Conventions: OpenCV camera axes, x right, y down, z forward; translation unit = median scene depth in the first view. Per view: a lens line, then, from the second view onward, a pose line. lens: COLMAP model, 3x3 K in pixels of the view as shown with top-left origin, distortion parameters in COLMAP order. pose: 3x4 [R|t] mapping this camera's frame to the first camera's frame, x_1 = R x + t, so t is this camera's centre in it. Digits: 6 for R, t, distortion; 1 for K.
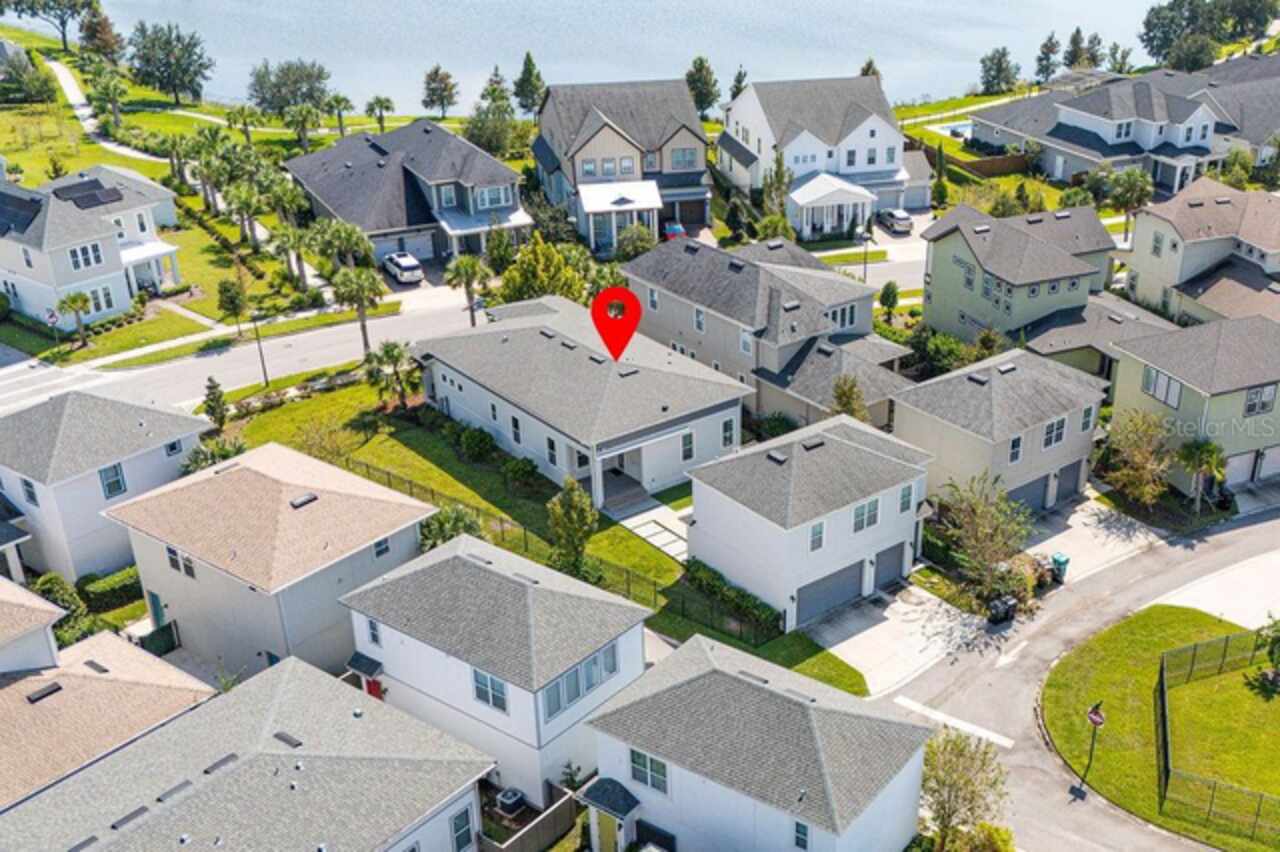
lens RADIAL K [[1324.0, 0, 640.0], [0, 1324.0, 426.0], [0, 0, 1]] dist [0.015510, 0.018002]
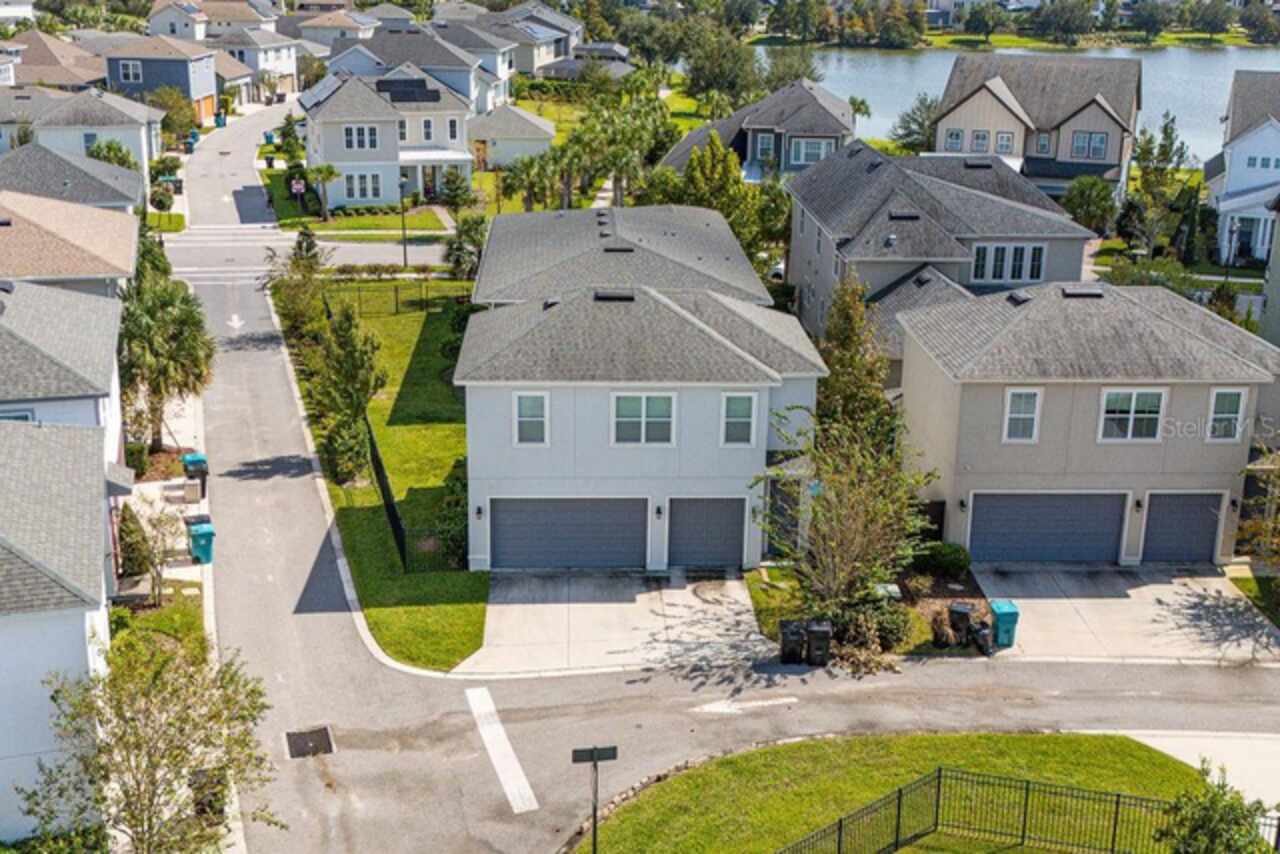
lens RADIAL K [[1324.0, 0, 640.0], [0, 1324.0, 427.0], [0, 0, 1]] dist [0.015510, 0.018002]
pose [[0.817157, 0.205721, -0.538455, 0.319044], [-0.270468, 0.961768, -0.043010, 0.063083], [0.509020, 0.180781, 0.841556, 0.327394]]
